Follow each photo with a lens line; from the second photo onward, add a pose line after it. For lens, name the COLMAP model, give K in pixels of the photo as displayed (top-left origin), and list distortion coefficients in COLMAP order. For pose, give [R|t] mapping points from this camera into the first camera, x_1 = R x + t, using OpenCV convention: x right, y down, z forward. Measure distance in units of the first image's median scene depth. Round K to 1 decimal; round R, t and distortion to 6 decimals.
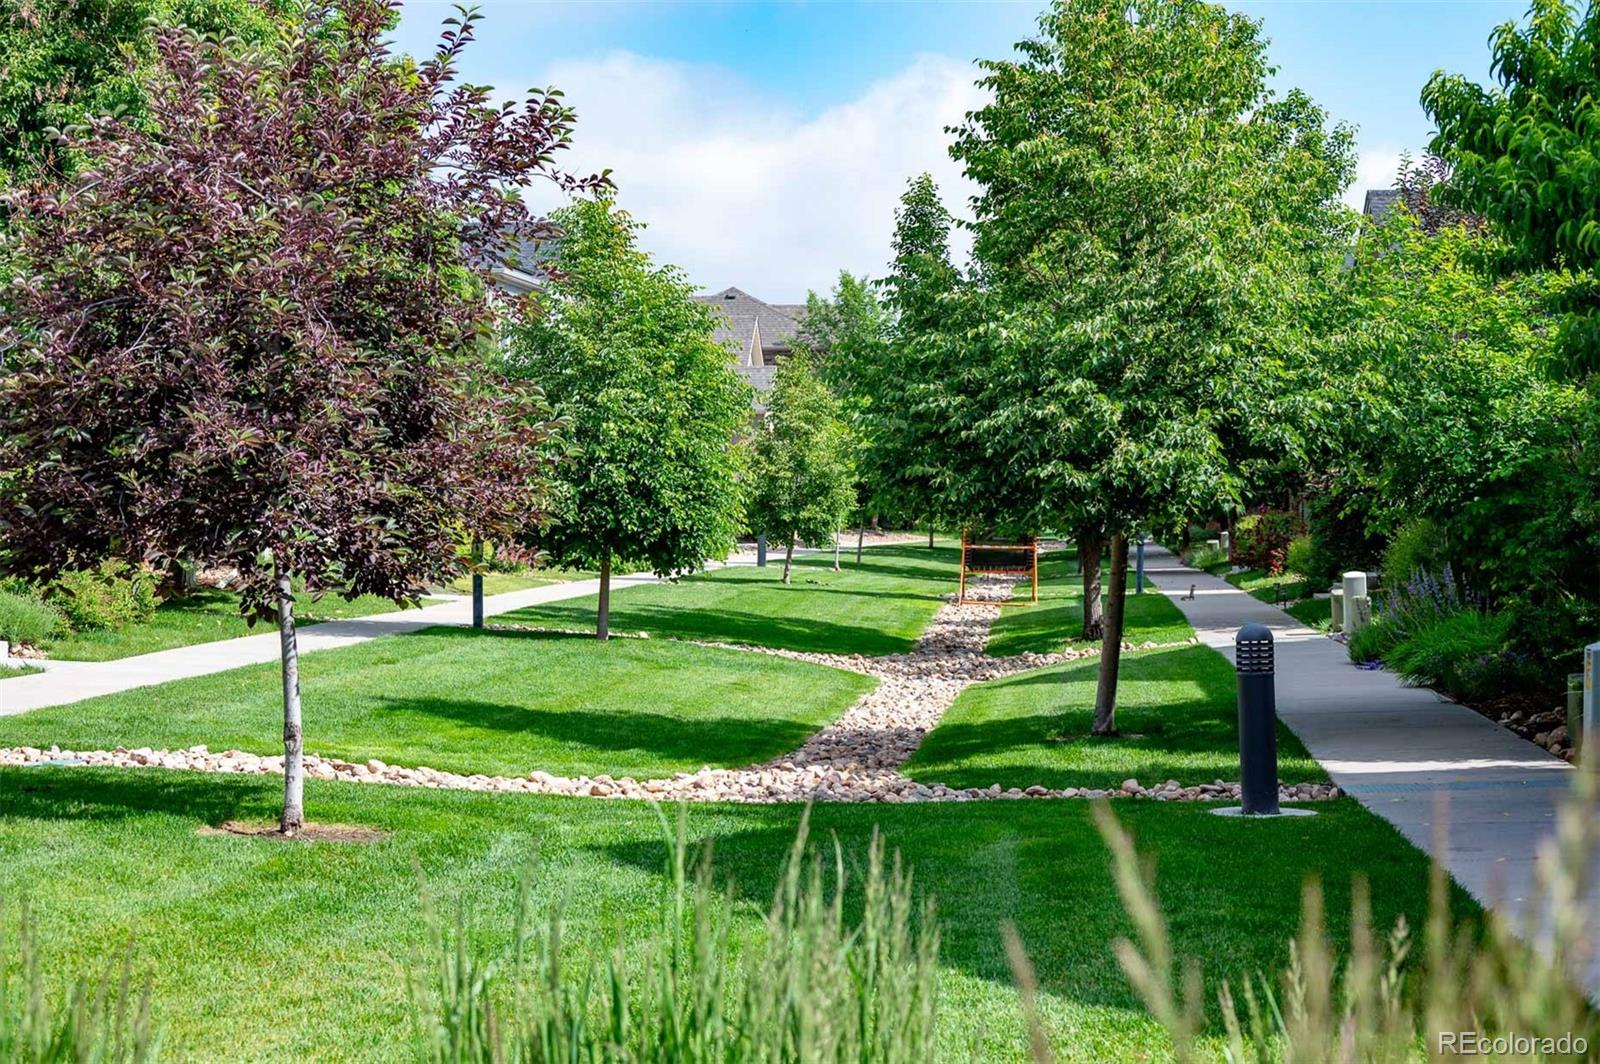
lens RADIAL K [[2603.4, 0, 800.0], [0, 2603.4, 528.4], [0, 0, 1]] dist [0.018910, 0.000000]
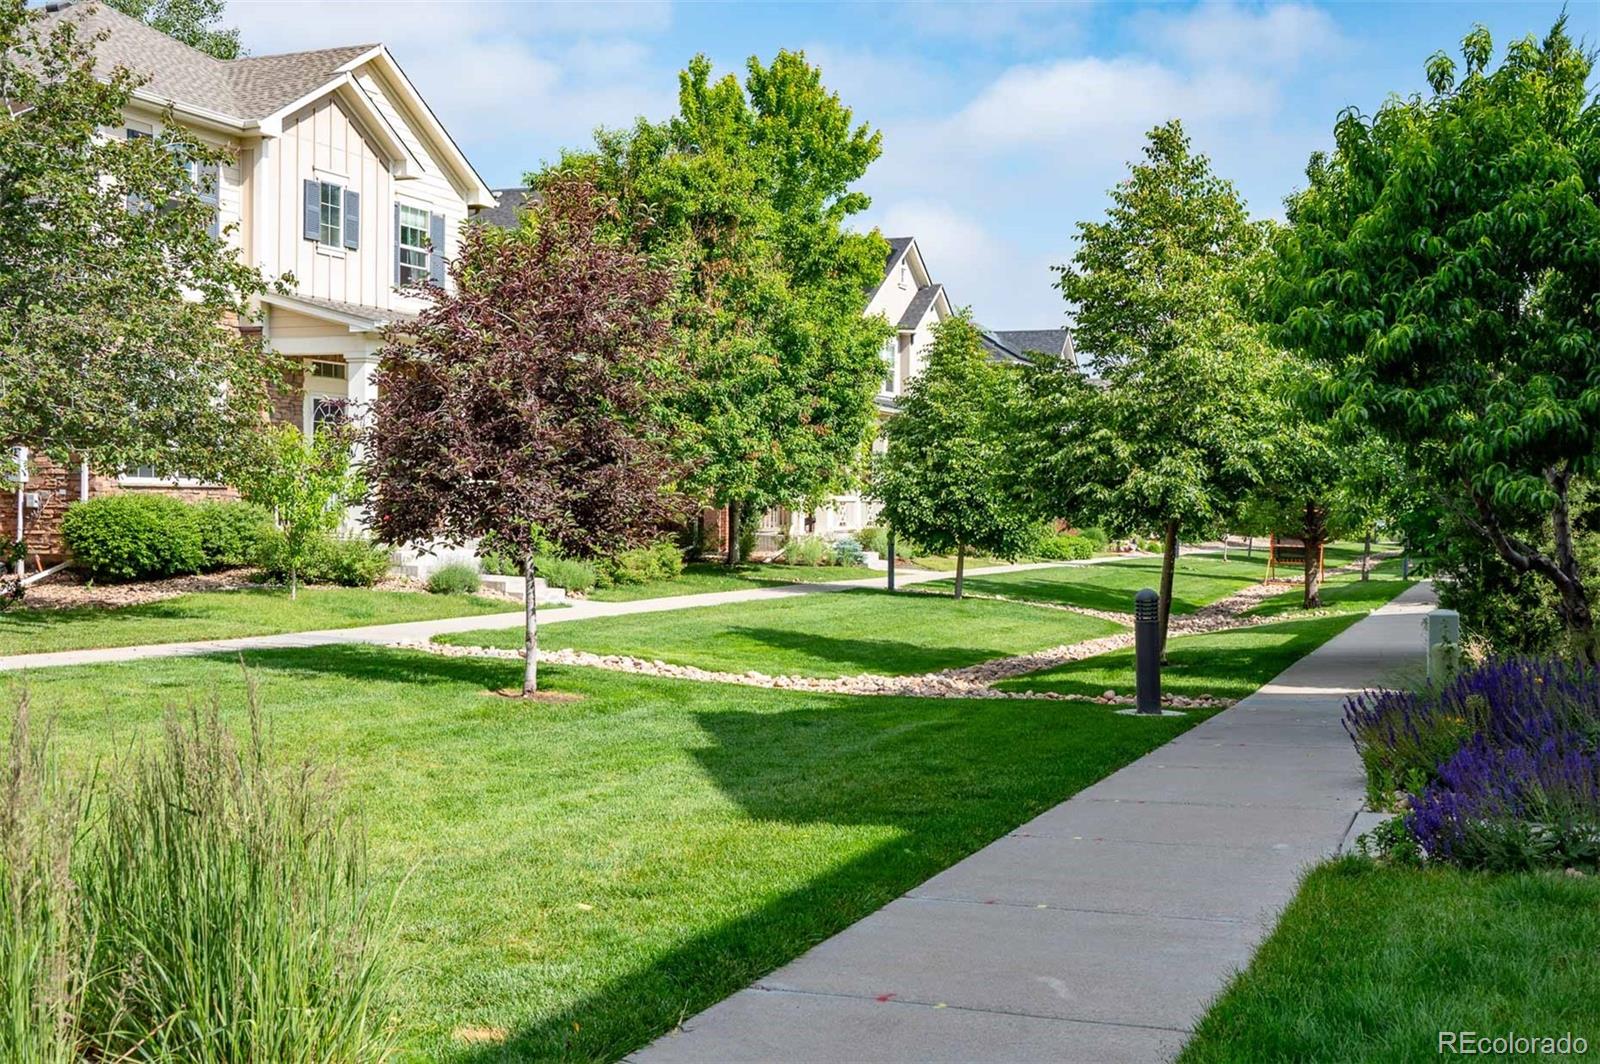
lens RADIAL K [[1712.0, 0, 800.2], [0, 1712.0, 535.2], [0, 0, 1]] dist [0.017560, 0.000000]
pose [[0.957513, 0.014530, -0.288025, 0.208166], [-0.014078, 0.999894, 0.003642, 0.003333], [0.288047, 0.000568, 0.957616, -0.016123]]
